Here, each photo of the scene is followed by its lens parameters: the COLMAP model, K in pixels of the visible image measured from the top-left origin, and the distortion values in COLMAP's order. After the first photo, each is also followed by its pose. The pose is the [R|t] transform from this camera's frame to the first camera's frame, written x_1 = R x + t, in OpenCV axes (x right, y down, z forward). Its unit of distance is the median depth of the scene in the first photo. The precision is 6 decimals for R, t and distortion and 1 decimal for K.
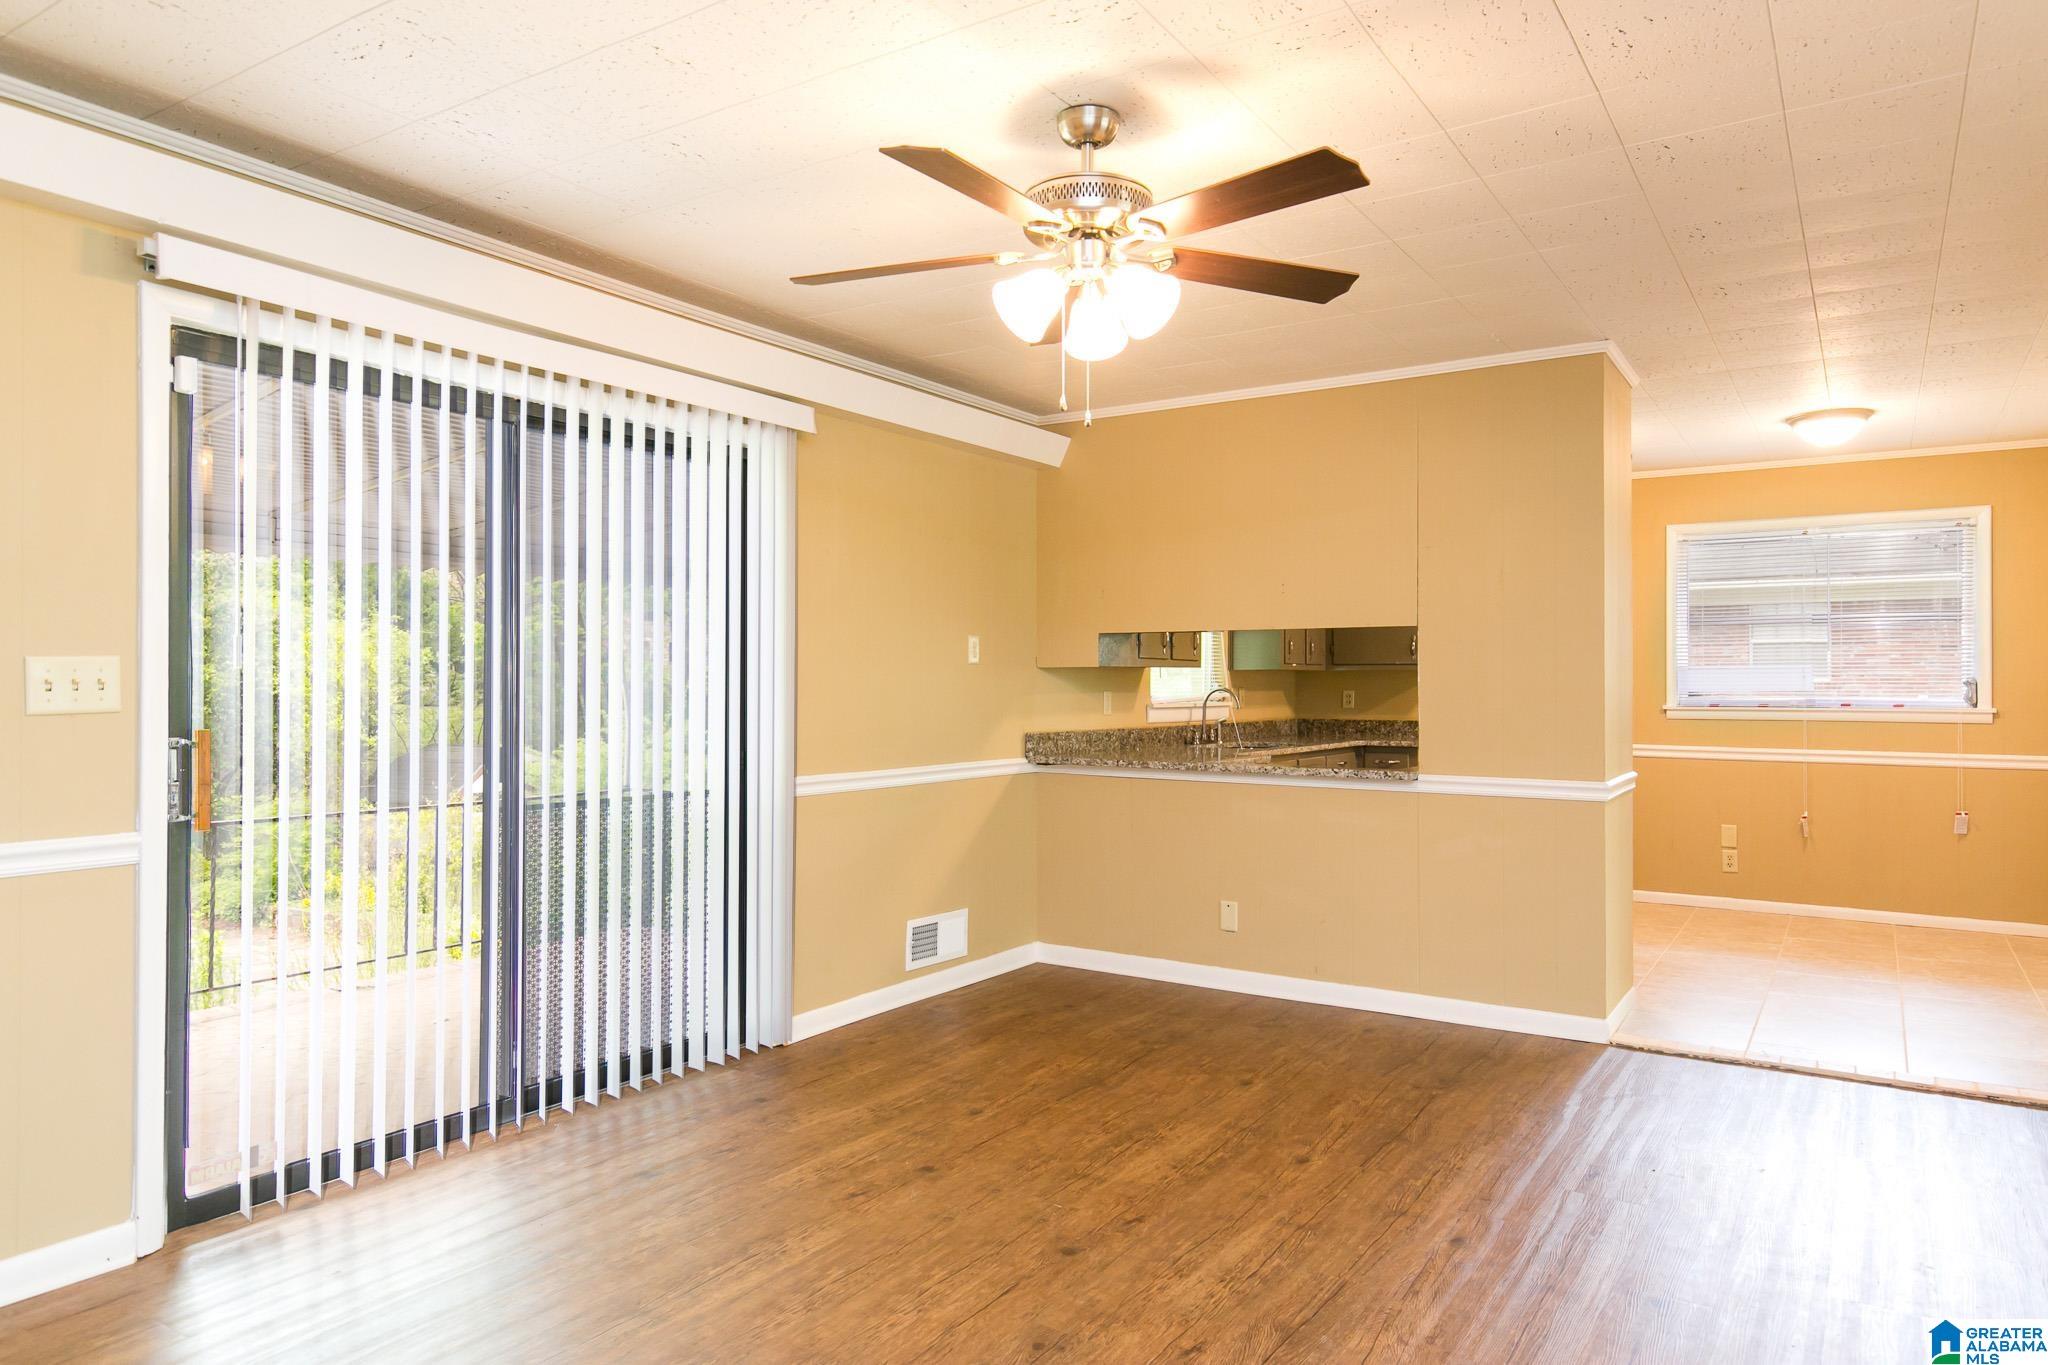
lens RADIAL K [[1281.7, 0, 1024.0], [0, 1281.7, 682.5], [0, 0, 1]] dist [0.006659, 0.001350]
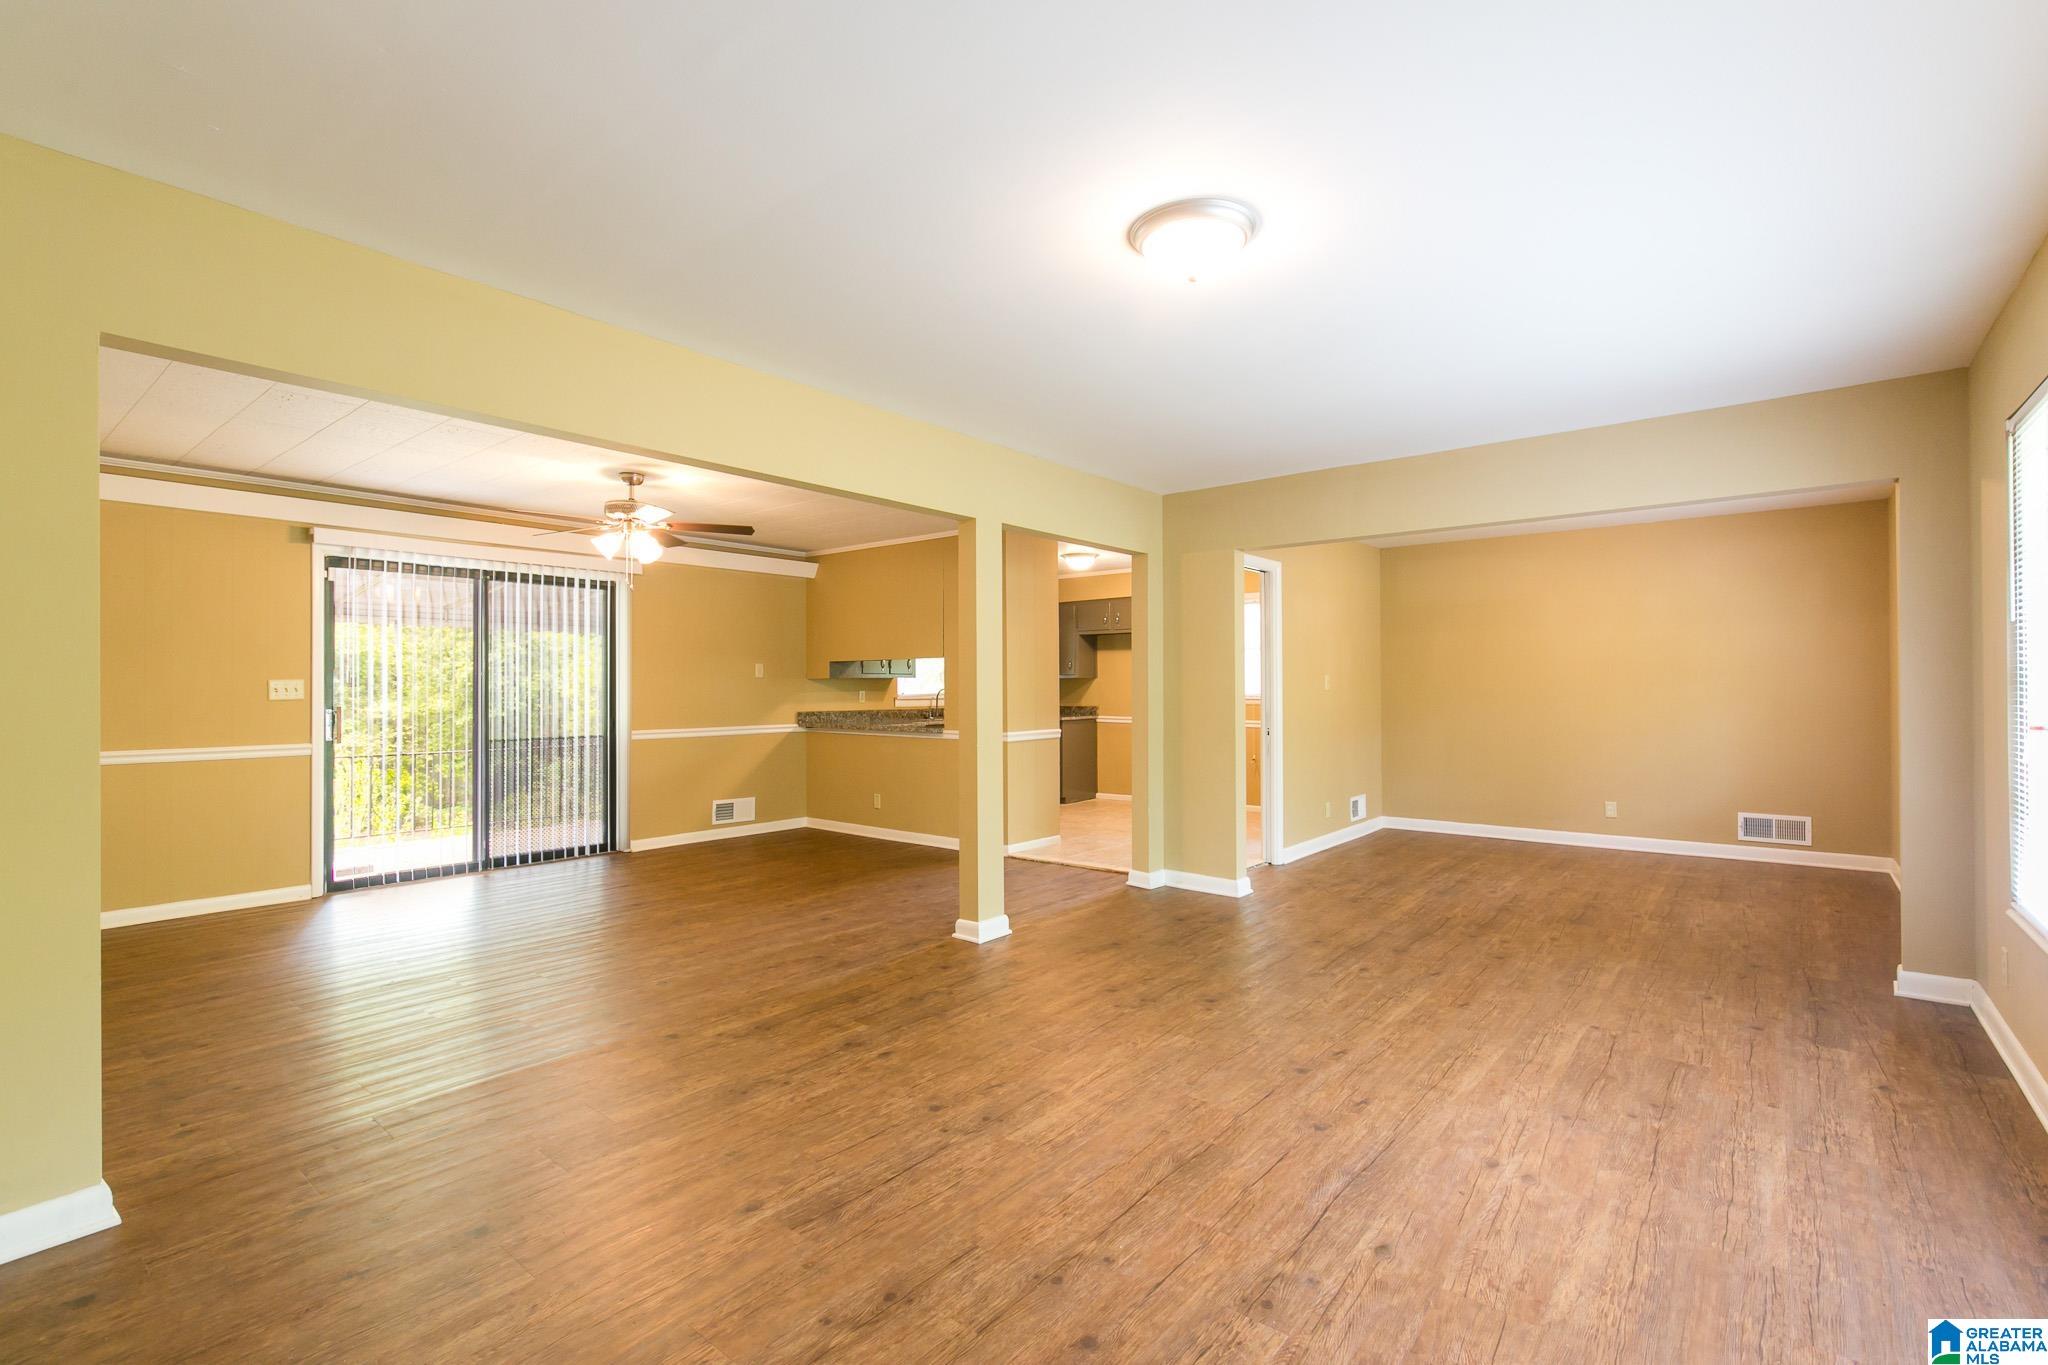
lens RADIAL K [[923.2, 0, 1028.0], [0, 923.2, 678.8], [0, 0, 1]] dist [-0.000361, 0.000716]
pose [[0.994772, -0.008006, -0.101802, 0.574634], [0.007164, 0.999937, -0.008639, 0.003731], [0.101865, 0.007865, 0.994767, -0.447184]]
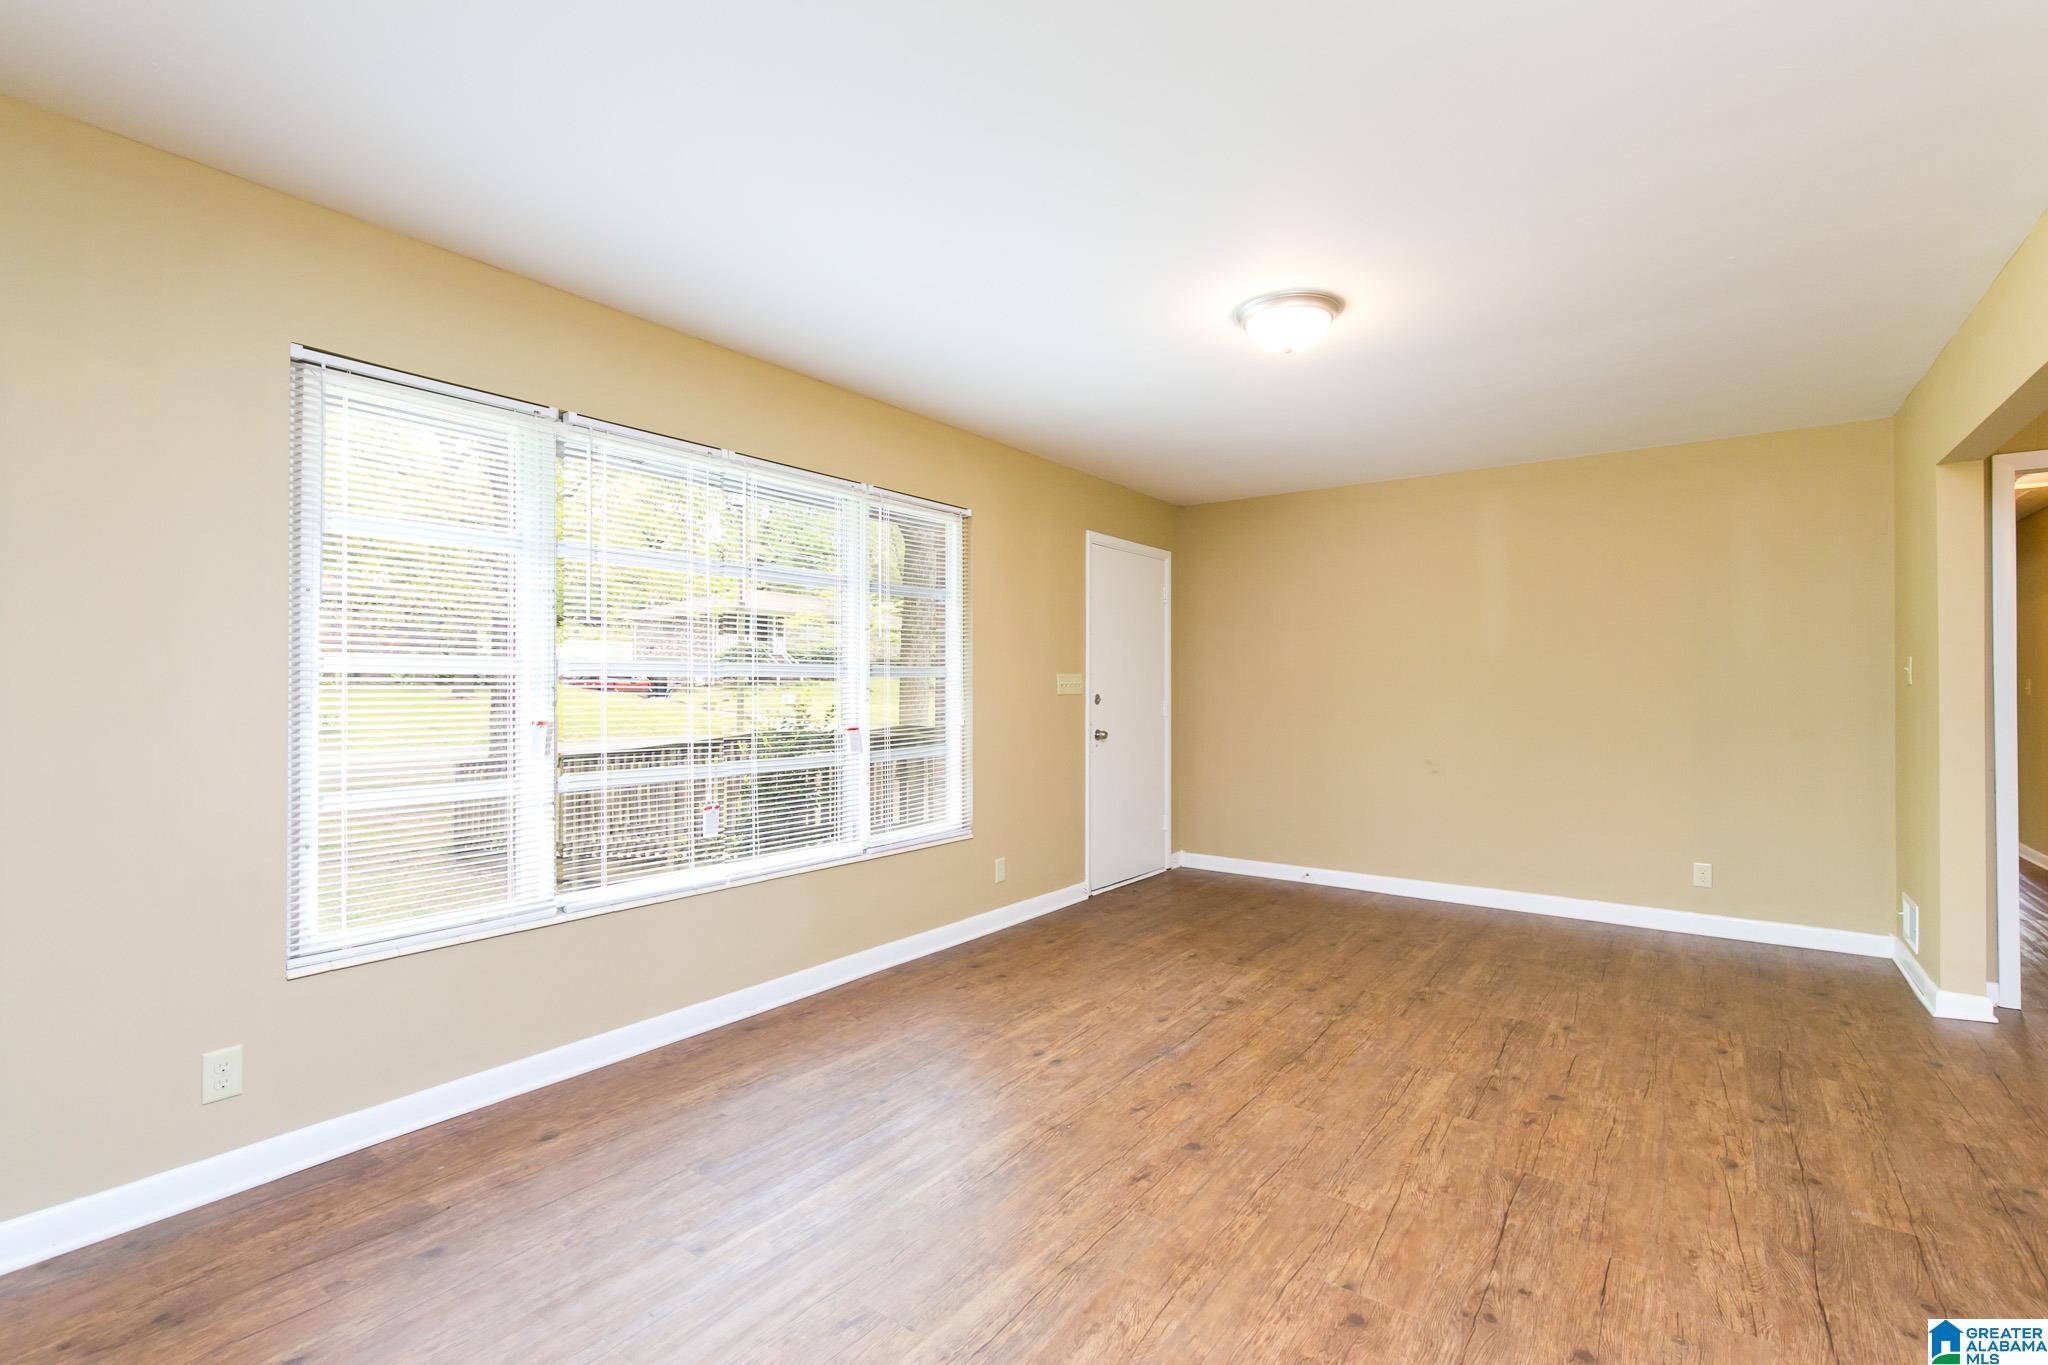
lens RADIAL K [[923.2, 0, 1028.0], [0, 923.2, 678.8], [0, 0, 1]] dist [-0.000361, 0.000716]
pose [[-0.998743, -0.005329, 0.049832, 0.752561], [-0.005824, 0.999935, -0.009798, 0.007658], [-0.049777, -0.010075, -0.998710, 0.660496]]
